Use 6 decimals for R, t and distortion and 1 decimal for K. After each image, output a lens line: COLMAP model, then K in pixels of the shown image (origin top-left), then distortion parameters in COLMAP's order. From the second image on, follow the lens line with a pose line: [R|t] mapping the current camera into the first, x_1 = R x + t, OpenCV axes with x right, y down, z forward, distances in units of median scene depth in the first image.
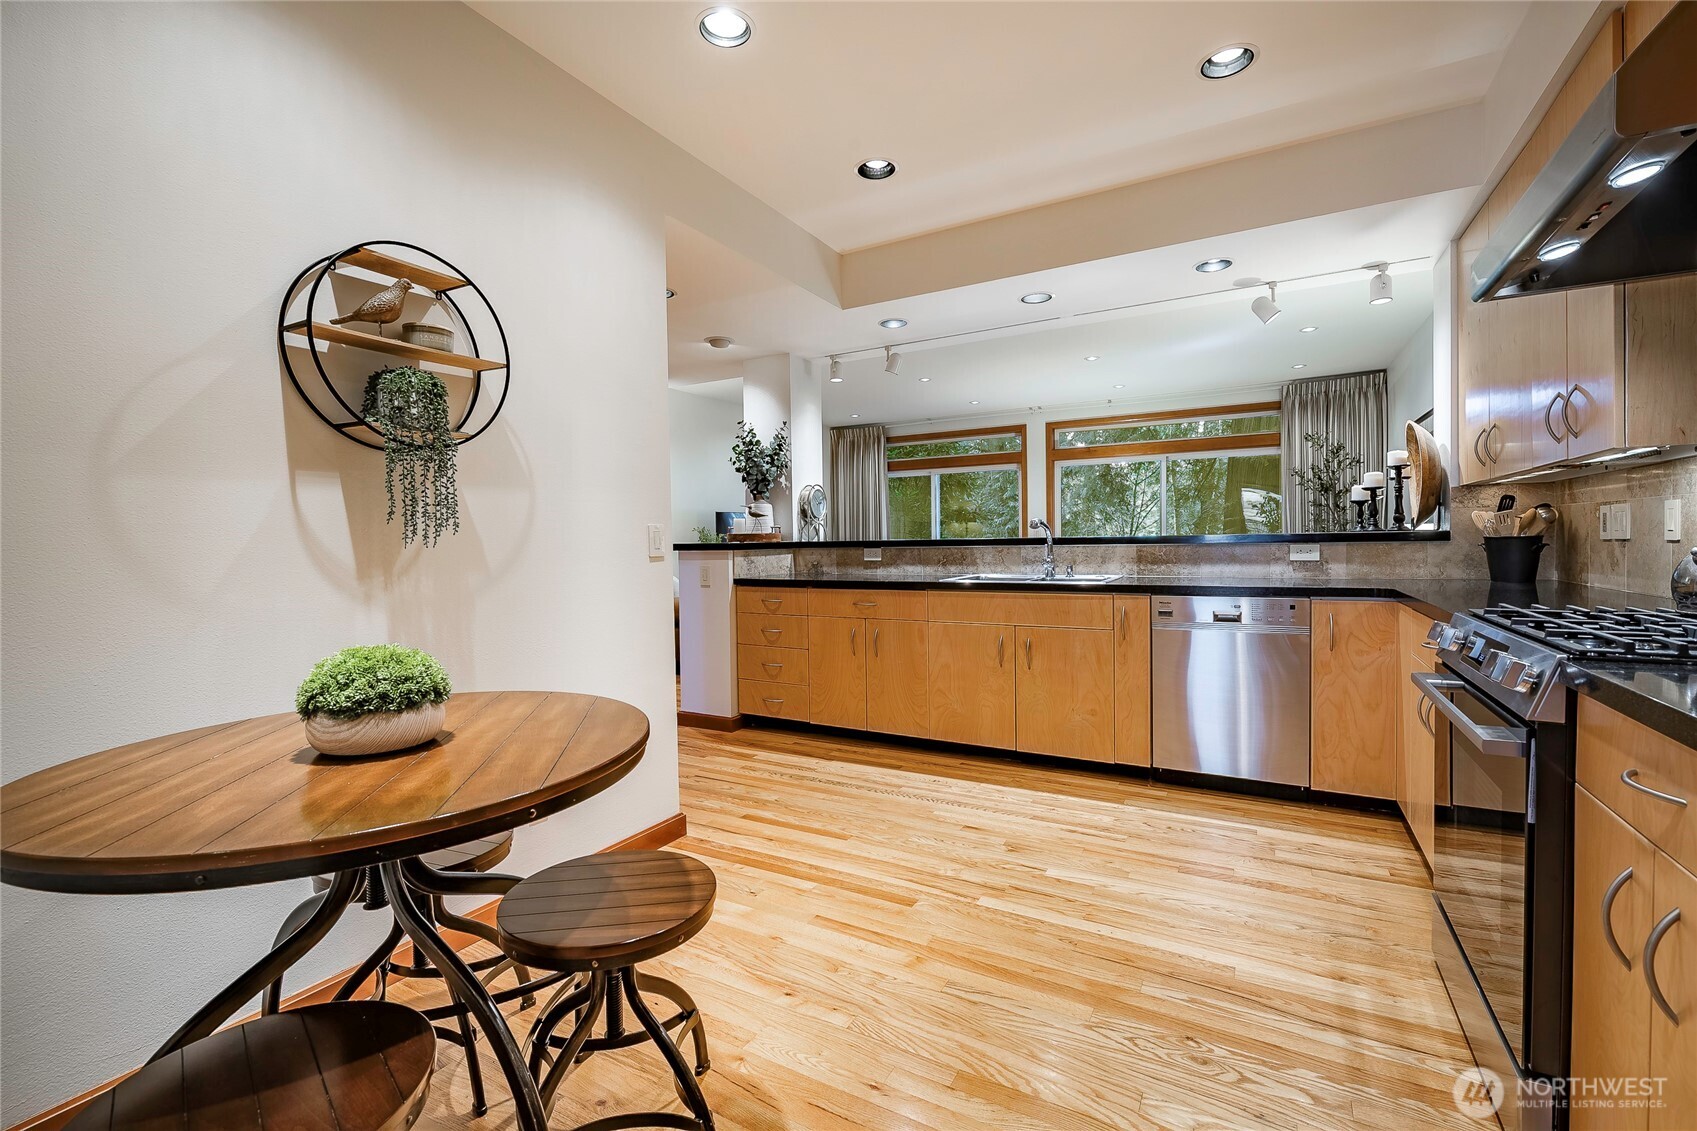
lens RADIAL K [[748.8, 0, 850.8], [0, 748.8, 561.7], [0, 0, 1]] dist [-0.010000, 0.000052]
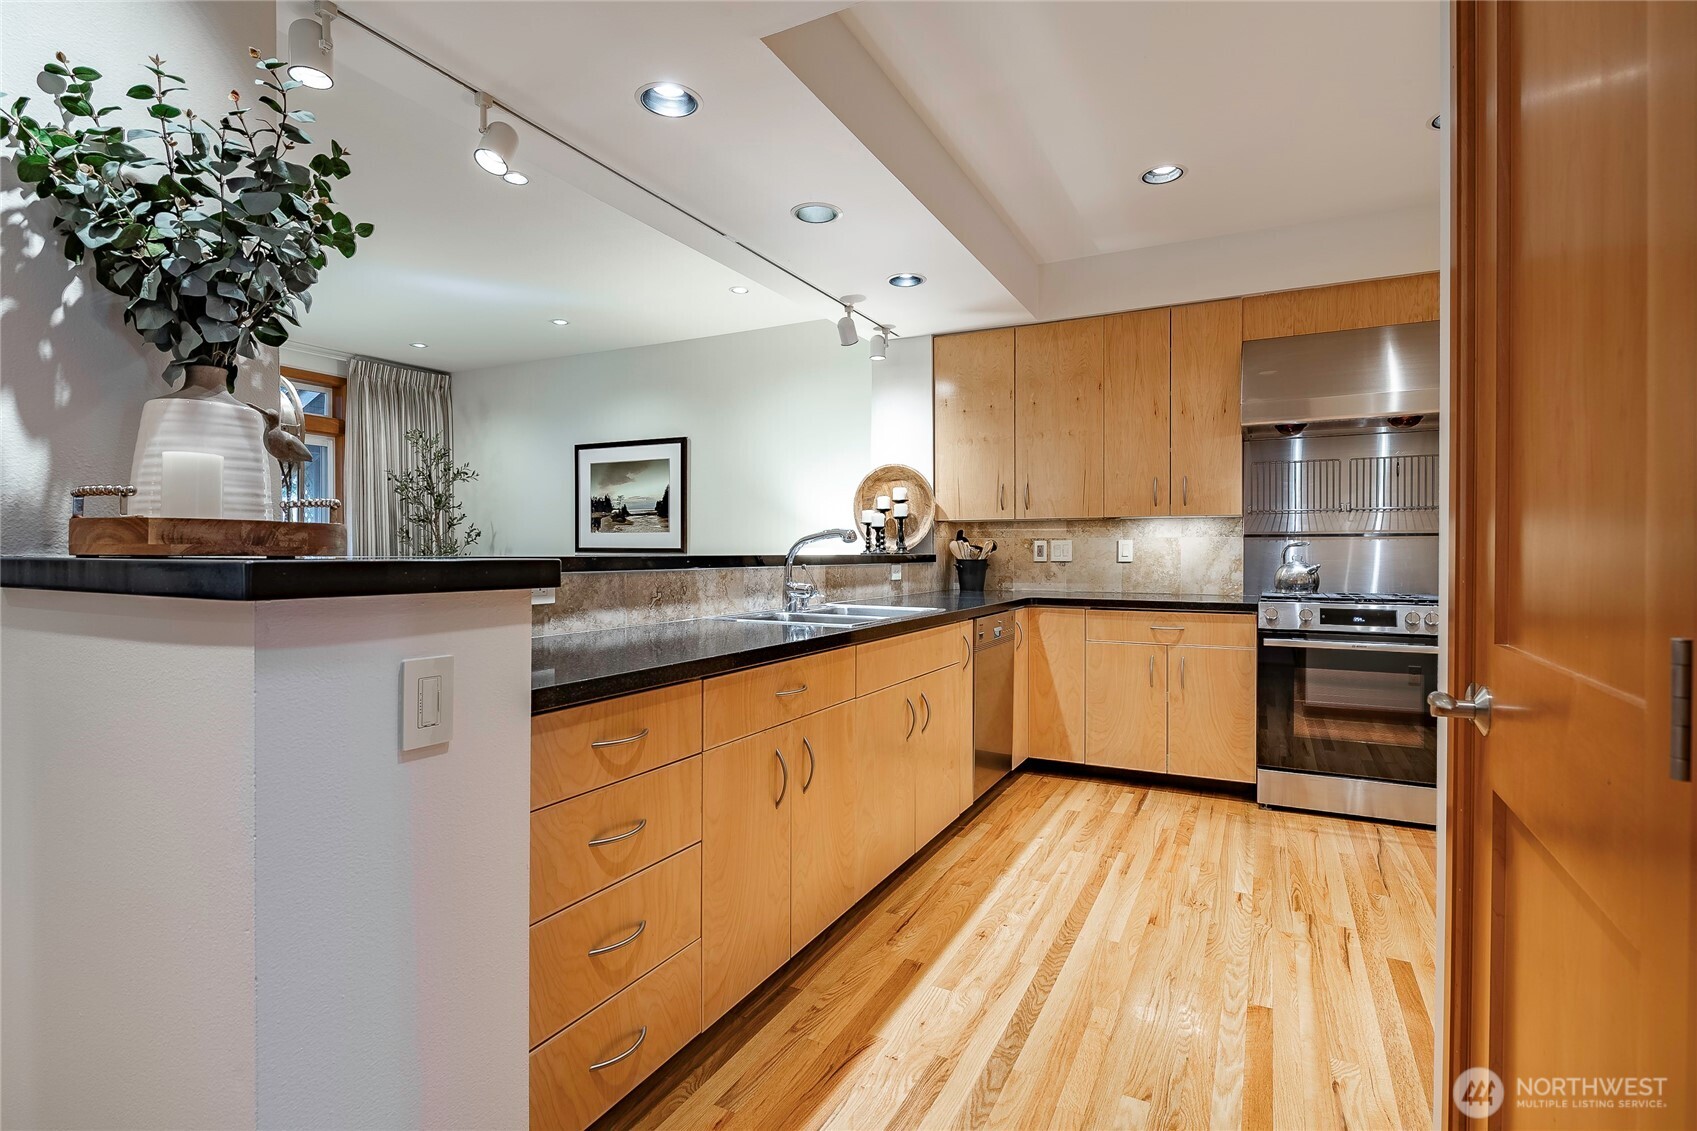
lens RADIAL K [[820.6, 0, 853.4], [0, 820.6, 554.1], [0, 0, 1]] dist [-0.004480, -0.001069]
pose [[-0.057794, 0.014006, 0.998230, -0.577420], [0.028927, 0.999505, -0.012349, -0.025350], [-0.997909, 0.028162, -0.058171, 1.131422]]
